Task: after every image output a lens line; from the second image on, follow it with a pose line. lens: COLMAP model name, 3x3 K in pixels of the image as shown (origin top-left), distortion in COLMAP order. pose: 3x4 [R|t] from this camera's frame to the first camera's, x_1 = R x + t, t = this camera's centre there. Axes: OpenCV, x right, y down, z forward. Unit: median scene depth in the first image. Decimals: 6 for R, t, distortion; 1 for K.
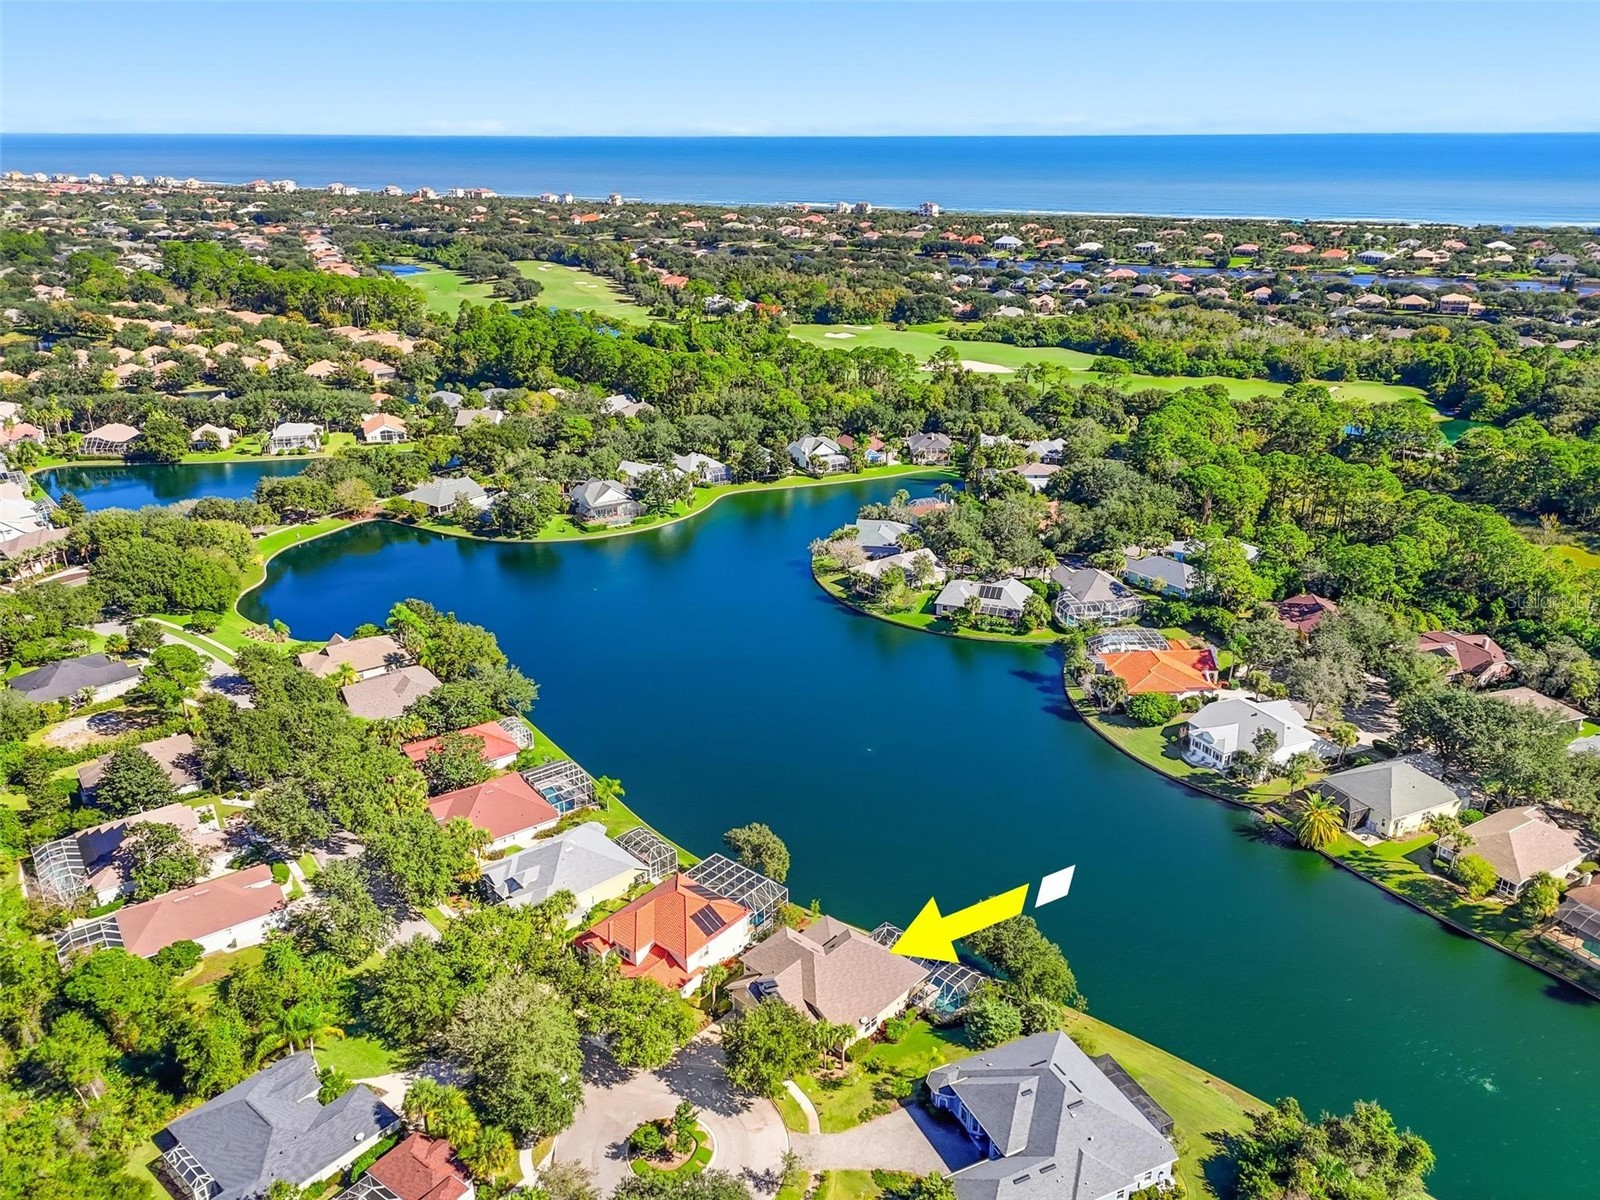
lens RADIAL K [[1185.6, 0, 794.8], [0, 1185.6, 603.6], [0, 0, 1]] dist [0.065800, -0.051828]
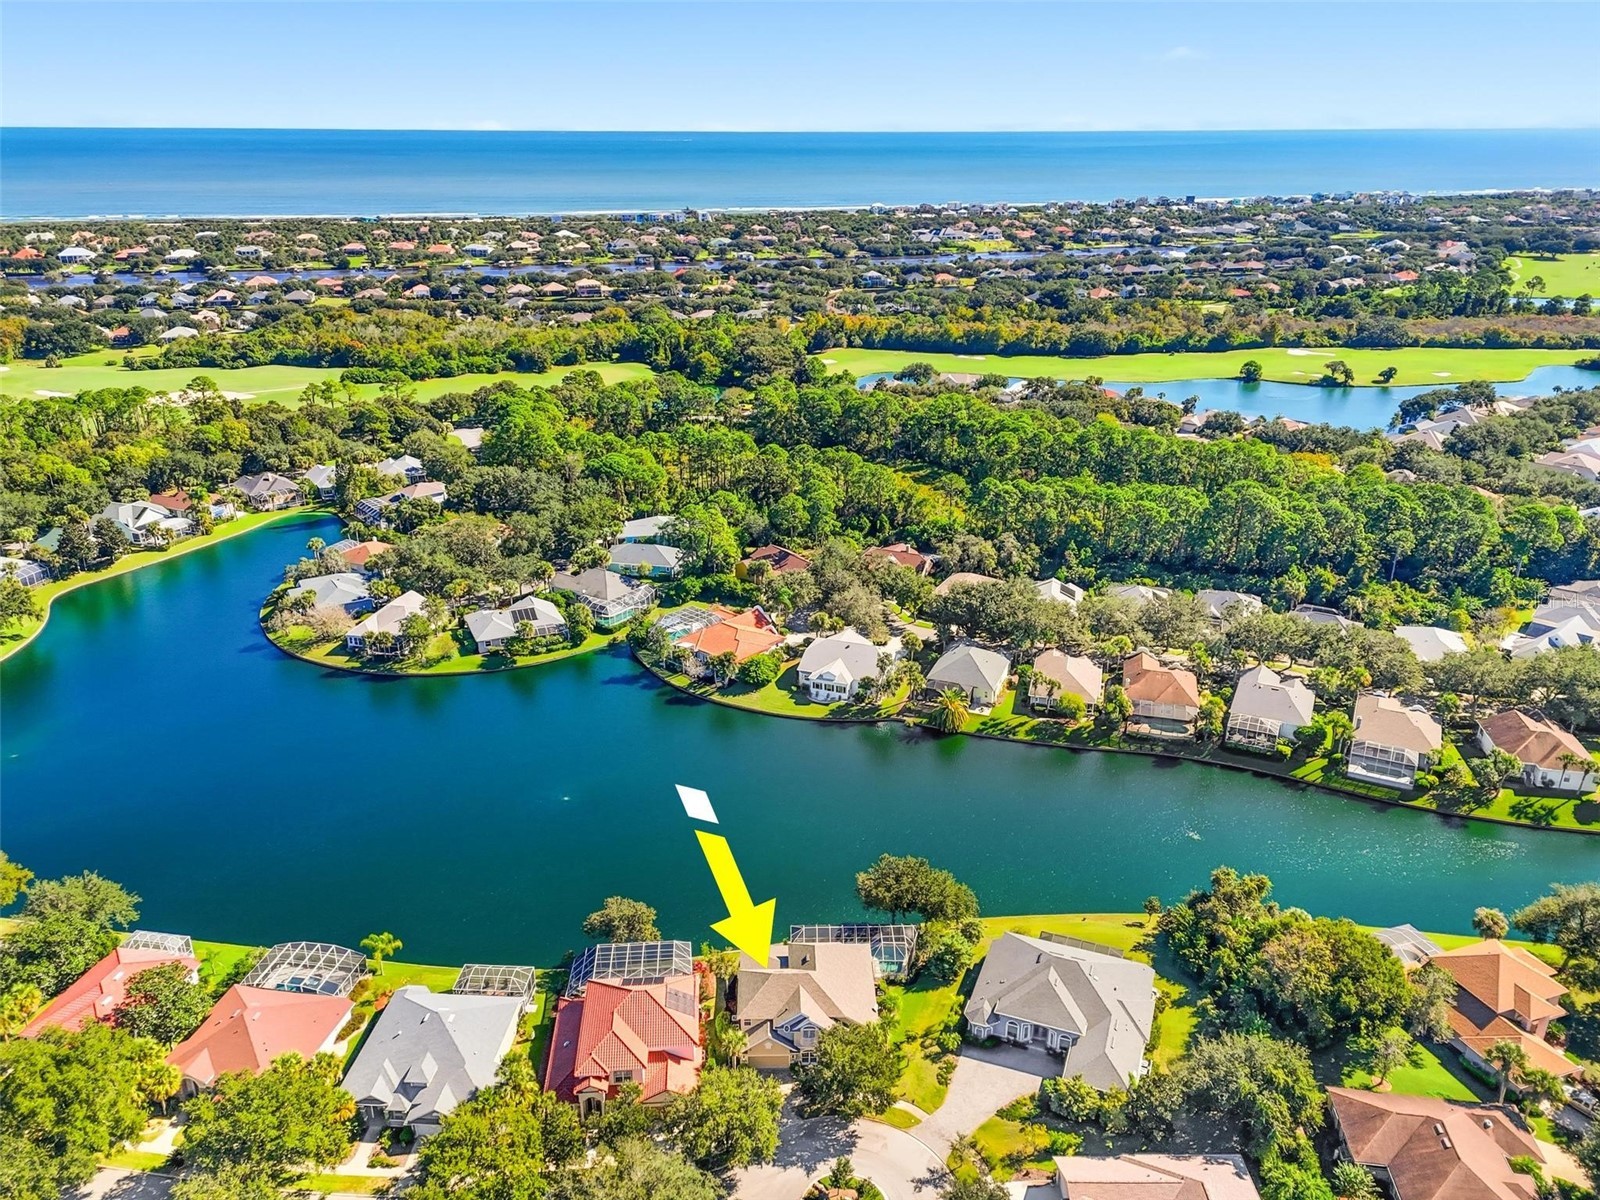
lens RADIAL K [[1185.6, 0, 801.6], [0, 1185.6, 600.6], [0, 0, 1]] dist [0.065800, -0.051828]
pose [[0.722234, -0.253901, 0.643360, -0.204261], [0.253250, 0.962664, 0.095616, -0.039013], [-0.643616, 0.093874, 0.759569, 0.078098]]
